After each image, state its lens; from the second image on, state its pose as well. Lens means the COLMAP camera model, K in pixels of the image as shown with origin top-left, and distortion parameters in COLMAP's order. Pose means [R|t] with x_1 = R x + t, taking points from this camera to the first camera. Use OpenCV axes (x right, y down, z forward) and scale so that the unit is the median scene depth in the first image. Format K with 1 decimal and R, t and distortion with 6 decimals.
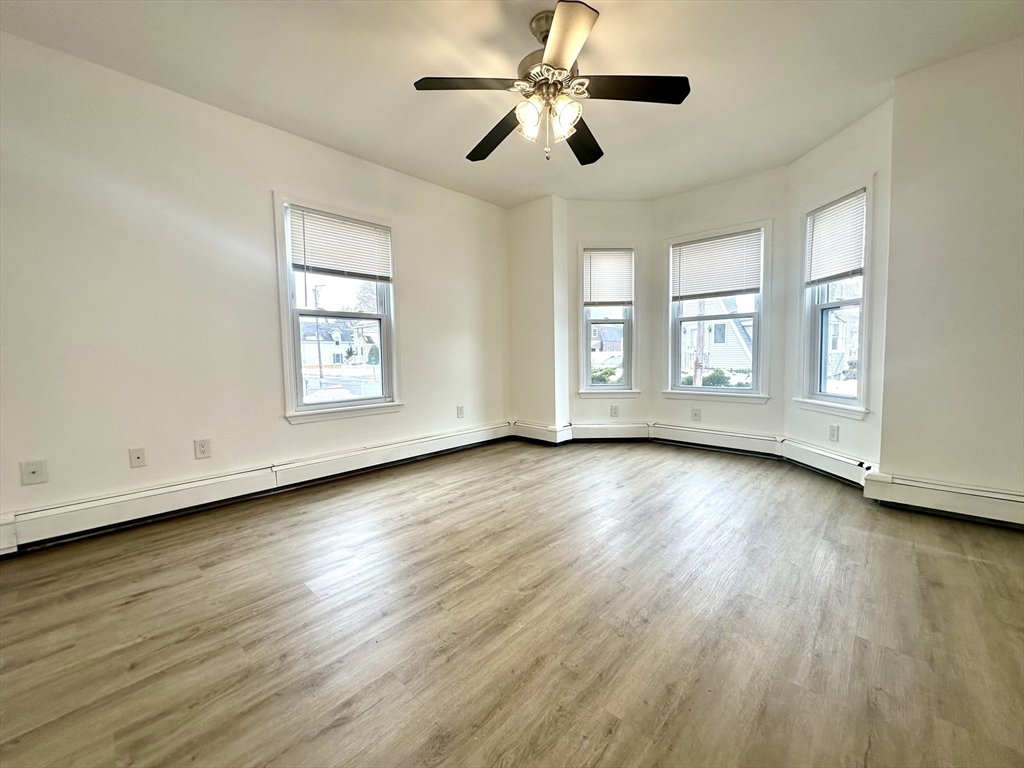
lens RADIAL K [[409.4, 0, 514.7], [0, 409.4, 377.8], [0, 0, 1]] dist [-0.000029, 0.000013]
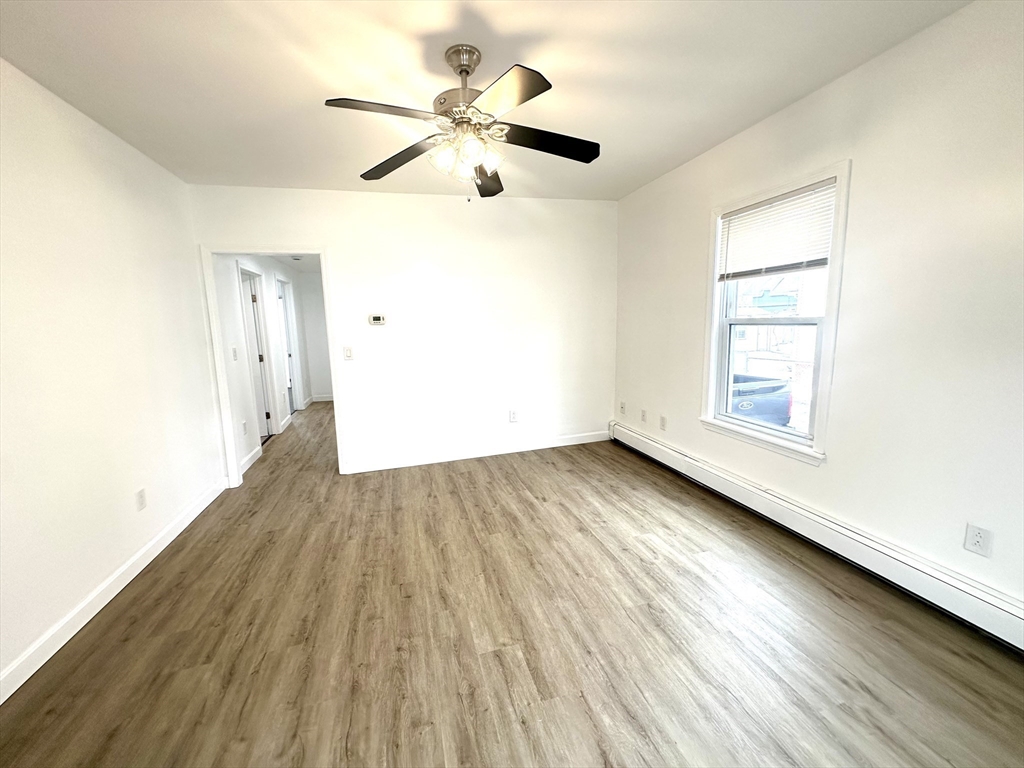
lens RADIAL K [[409.4, 0, 509.9], [0, 409.4, 378.5], [0, 0, 1]] dist [-0.000029, 0.000013]
pose [[-0.526284, 0.144866, -0.837877, 0.779192], [-0.016496, 0.983455, 0.180398, -0.255363], [0.850149, 0.108762, -0.515188, 1.405552]]
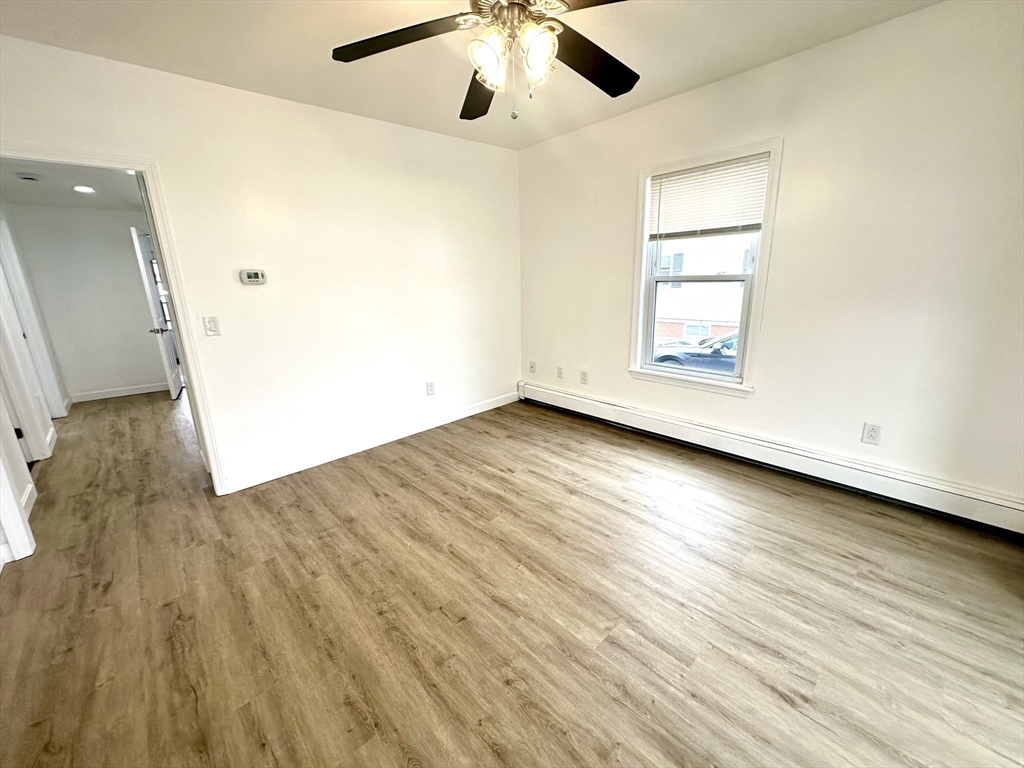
lens RADIAL K [[409.4, 0, 510.4], [0, 409.4, 381.0], [0, 0, 1]] dist [-0.000029, 0.000013]
pose [[-0.079247, 0.260573, -0.962196, 0.803626], [-0.030985, 0.964122, 0.263647, -0.228550], [0.996373, 0.050706, -0.068330, 0.922602]]
